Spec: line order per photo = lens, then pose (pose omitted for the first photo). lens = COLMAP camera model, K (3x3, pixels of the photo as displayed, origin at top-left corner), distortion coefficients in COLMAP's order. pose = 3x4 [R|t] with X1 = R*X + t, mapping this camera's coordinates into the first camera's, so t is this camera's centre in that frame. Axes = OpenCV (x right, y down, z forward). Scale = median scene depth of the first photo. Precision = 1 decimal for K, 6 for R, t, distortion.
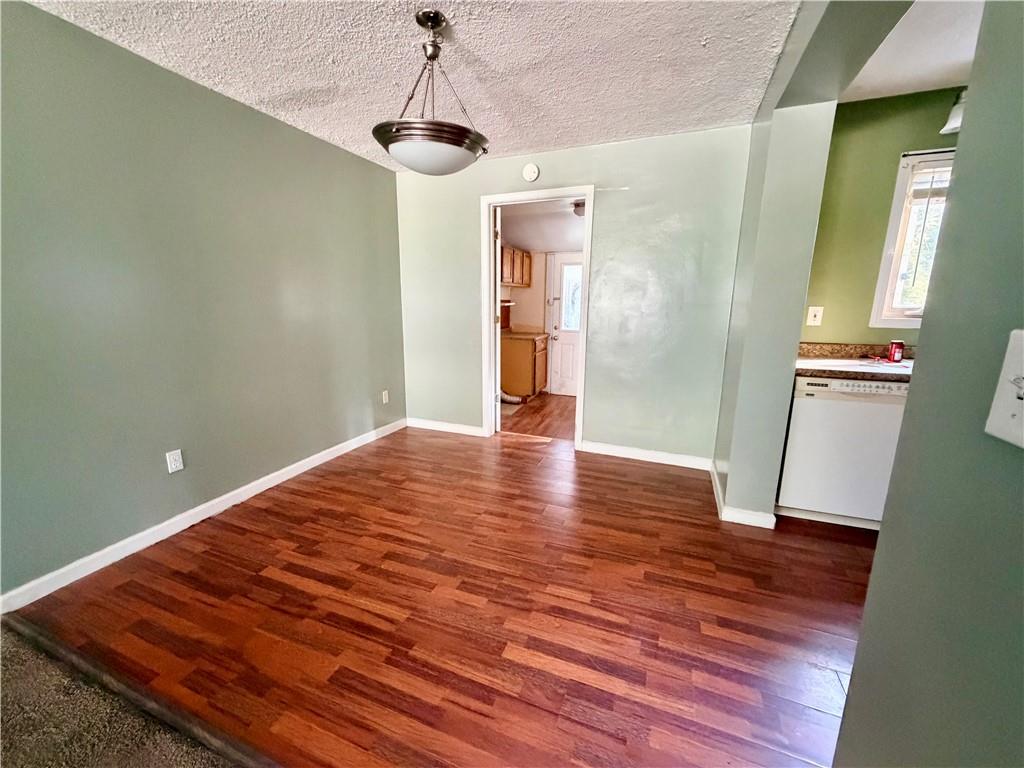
lens RADIAL K [[408.5, 0, 508.7], [0, 408.5, 384.2], [0, 0, 1]] dist [0.001800, 0.000395]
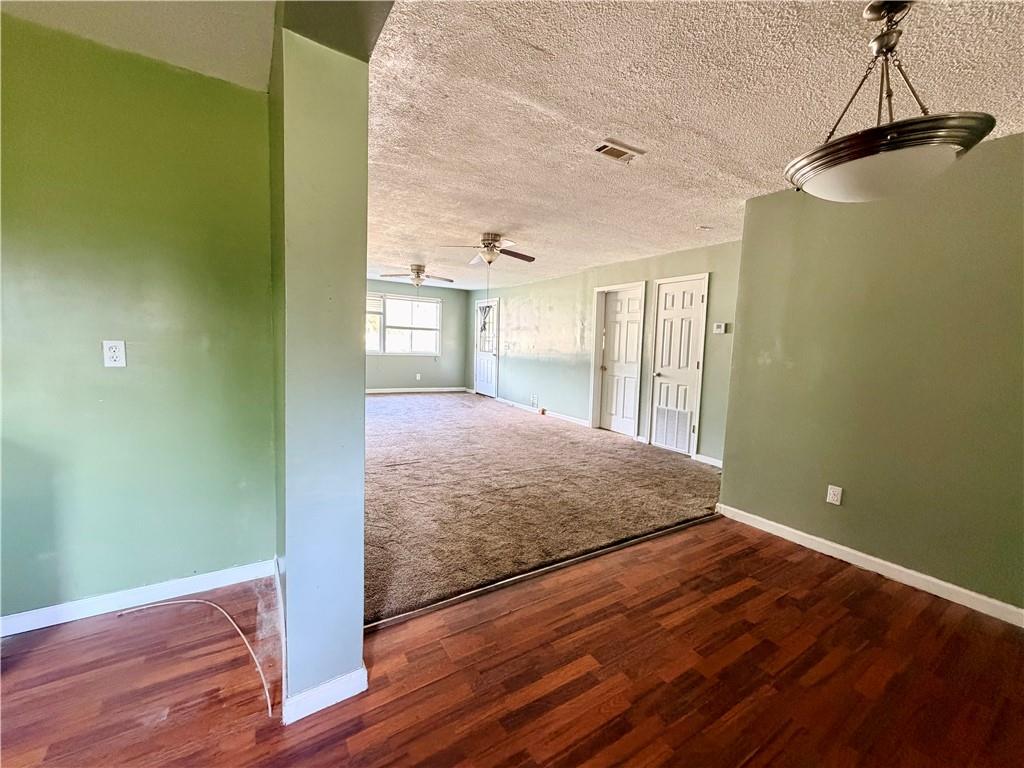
lens RADIAL K [[408.5, 0, 508.7], [0, 408.5, 384.2], [0, 0, 1]] dist [0.001800, 0.000395]
pose [[-0.576428, 0.060461, -0.814908, 0.696874], [-0.208856, 0.953234, 0.218459, -0.186492], [0.790007, 0.296124, -0.536843, 0.833663]]
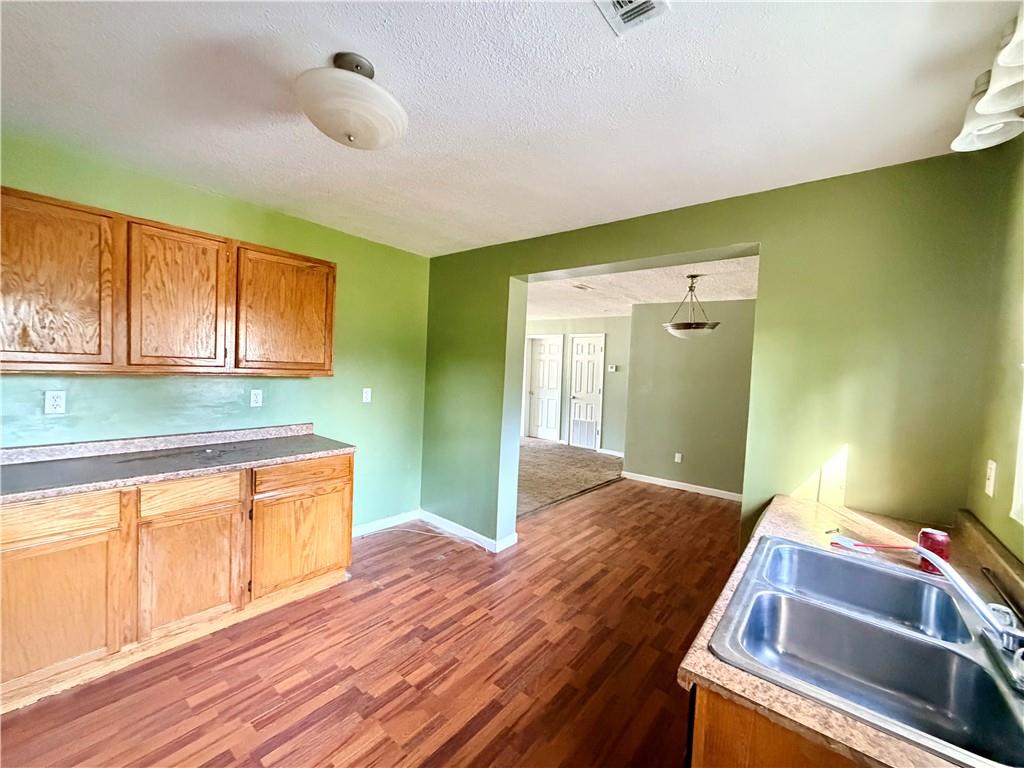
lens RADIAL K [[408.5, 0, 508.7], [0, 408.5, 384.2], [0, 0, 1]] dist [0.001800, 0.000395]
pose [[-0.297560, 0.023673, -0.954410, 1.802180], [-0.245758, 0.964104, 0.100534, -0.230240], [0.922530, 0.264469, -0.281061, 0.676179]]
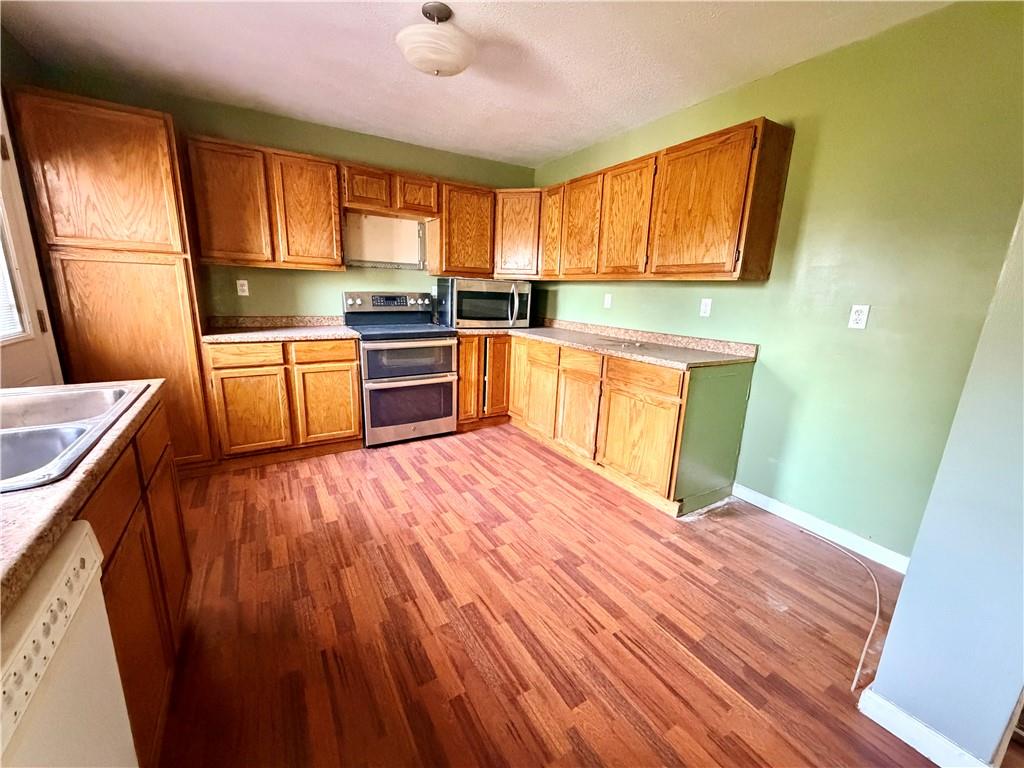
lens RADIAL K [[409.8, 0, 510.2], [0, 409.8, 384.2], [0, 0, 1]] dist [-0.000088, -0.000038]
pose [[-0.800481, -0.162563, 0.576891, 0.551111], [0.092039, 0.917758, 0.386327, -0.190208], [-0.592249, 0.362344, -0.719686, 0.938328]]
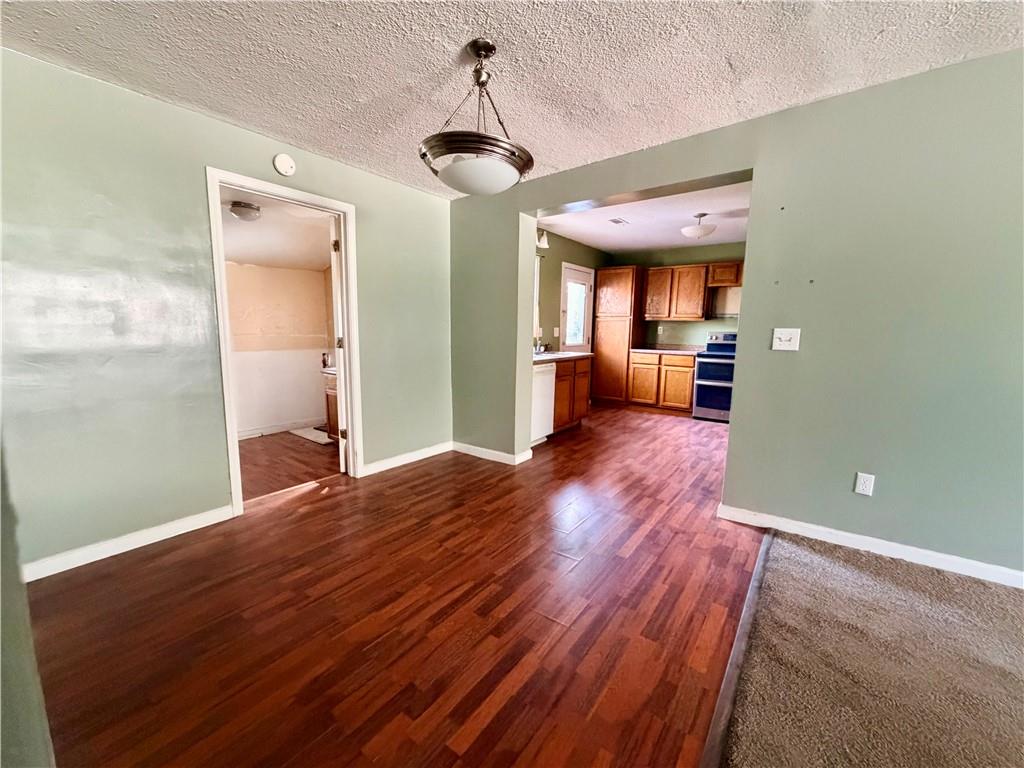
lens RADIAL K [[408.5, 0, 508.7], [0, 408.5, 384.2], [0, 0, 1]] dist [0.001800, 0.000395]
pose [[0.262052, -0.133921, 0.955716, -1.003349], [0.185532, 0.978842, 0.086290, -0.109950], [-0.947052, 0.154704, 0.281354, 0.612361]]
